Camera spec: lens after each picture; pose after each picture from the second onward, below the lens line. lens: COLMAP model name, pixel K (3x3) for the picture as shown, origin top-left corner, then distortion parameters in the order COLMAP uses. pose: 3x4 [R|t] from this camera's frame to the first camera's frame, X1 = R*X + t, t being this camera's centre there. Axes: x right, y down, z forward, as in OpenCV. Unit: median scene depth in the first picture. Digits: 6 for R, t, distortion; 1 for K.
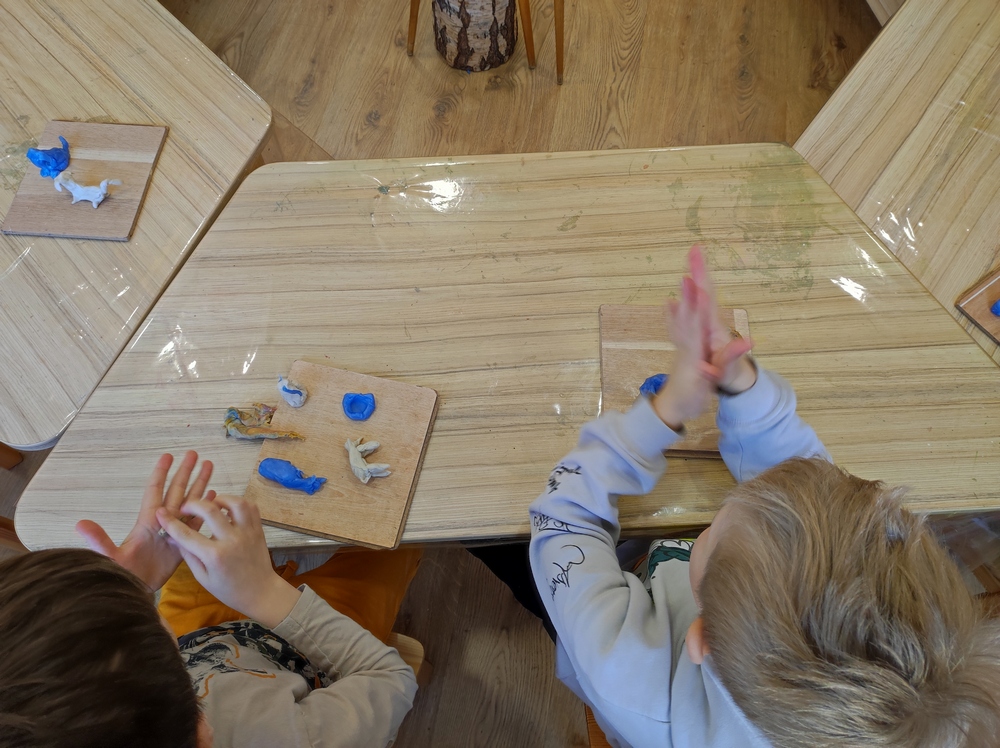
lens RADIAL K [[731.1, 0, 500.0], [0, 731.1, 374.0], [0, 0, 1]] dist [0.003399, 0.002545]
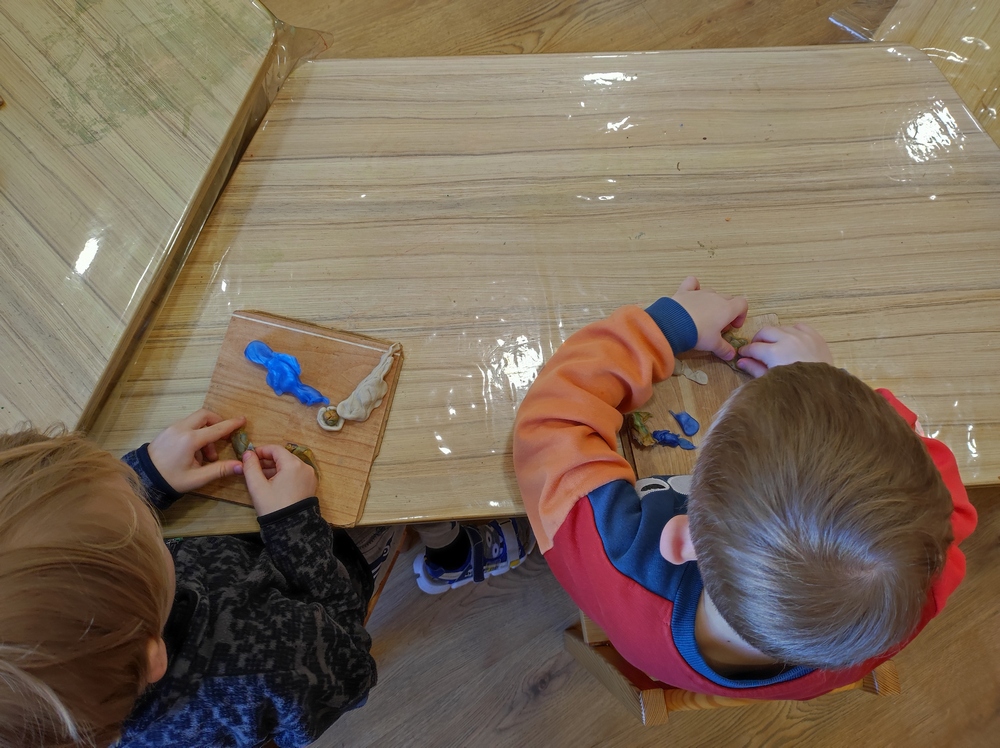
lens RADIAL K [[731.1, 0, 500.0], [0, 731.1, 374.0], [0, 0, 1]] dist [0.003399, 0.002545]
pose [[0.663069, 0.735944, -0.136845, 0.957031], [-0.702632, 0.674947, 0.225290, -0.419831], [0.258164, -0.053231, 0.964634, 0.312816]]
